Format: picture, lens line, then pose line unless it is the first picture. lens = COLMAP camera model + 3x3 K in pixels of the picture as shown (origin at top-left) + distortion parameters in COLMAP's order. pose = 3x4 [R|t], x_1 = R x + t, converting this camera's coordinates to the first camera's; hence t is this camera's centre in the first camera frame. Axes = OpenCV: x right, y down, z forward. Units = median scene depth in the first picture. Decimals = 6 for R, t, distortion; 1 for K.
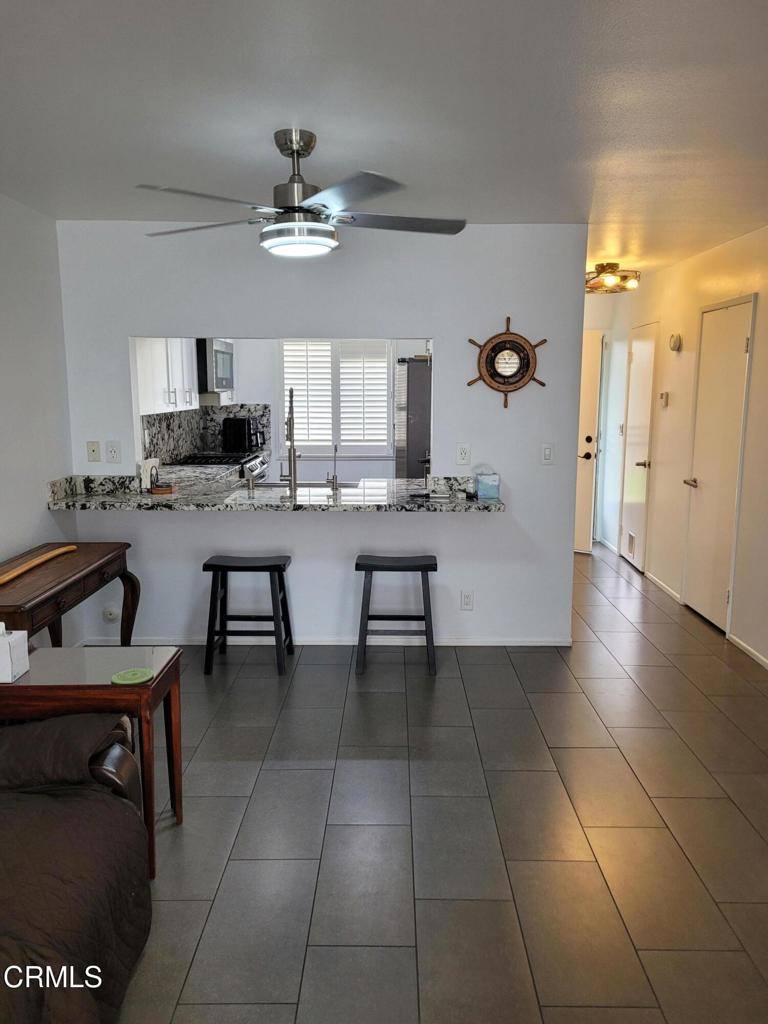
lens RADIAL K [[775.6, 0, 385.9], [0, 775.6, 512.3], [0, 0, 1]] dist [0.047031, -0.023729]
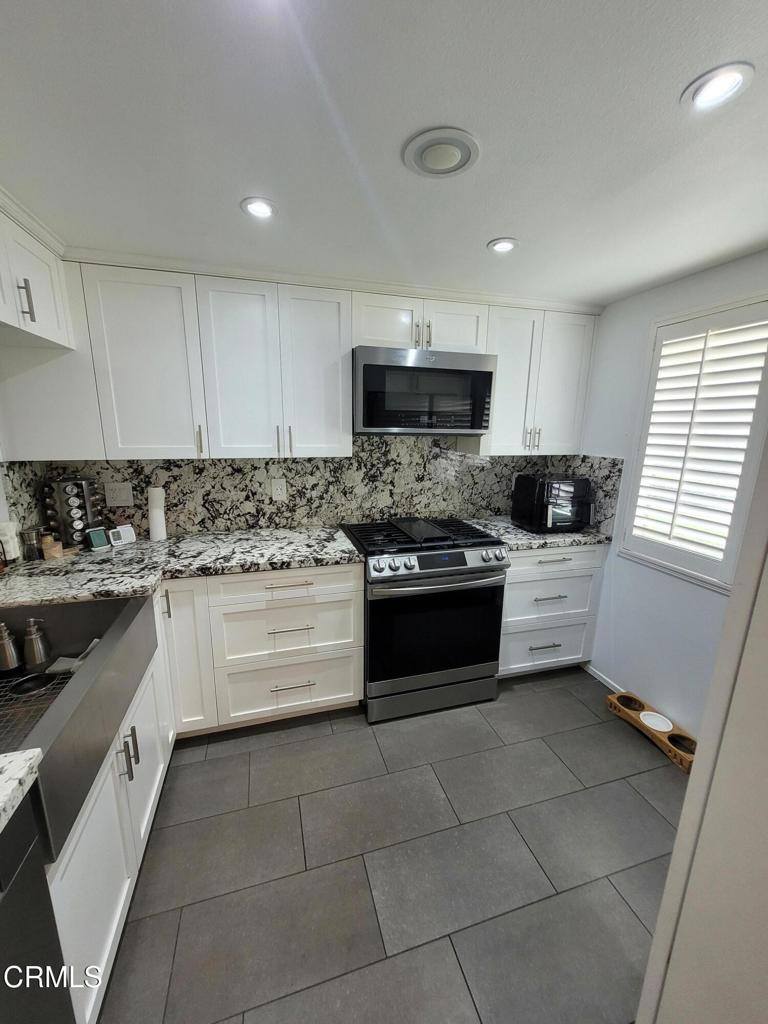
lens RADIAL K [[400.5, 0, 379.4], [0, 400.5, 515.6], [0, 0, 1]] dist [-0.003589, 0.001232]
pose [[0.273270, 0.211502, -0.938398, 0.088174], [-0.167761, 0.971058, 0.170009, -0.118741], [0.947196, 0.110968, 0.300843, 0.745587]]
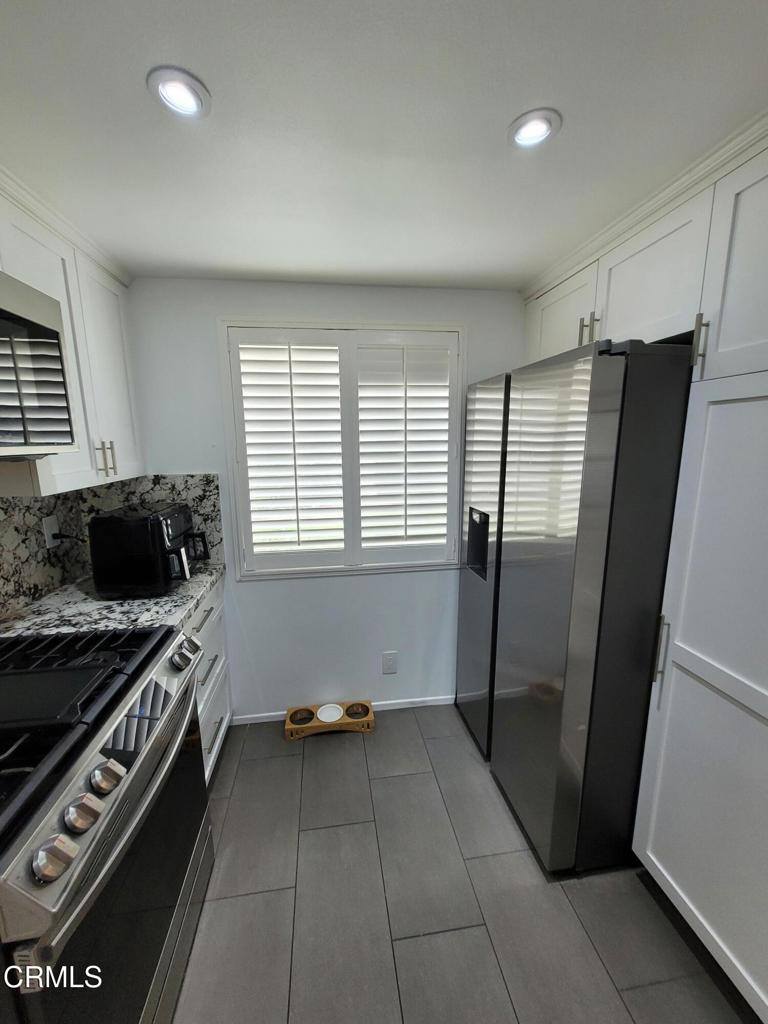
lens RADIAL K [[400.5, 0, 381.4], [0, 400.5, 511.7], [0, 0, 1]] dist [-0.003589, 0.001232]
pose [[0.990171, -0.036126, 0.135115, -0.081212], [0.033435, 0.999196, 0.022129, -0.117533], [-0.135806, -0.017393, 0.990583, 0.734308]]
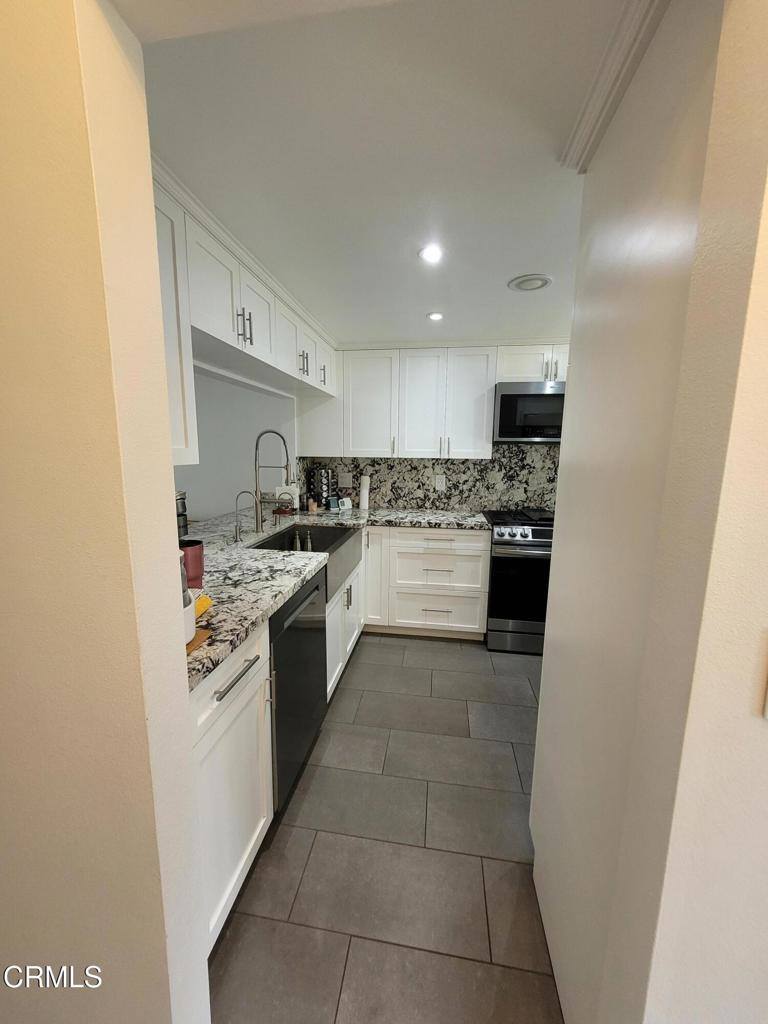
lens RADIAL K [[400.5, 0, 386.0], [0, 400.5, 511.6], [0, 0, 1]] dist [-0.003589, 0.001232]
pose [[-0.143259, 0.145577, -0.978920, 0.222813], [-0.171605, 0.970486, 0.169437, -0.106290], [0.974694, 0.192261, -0.114049, 0.761155]]
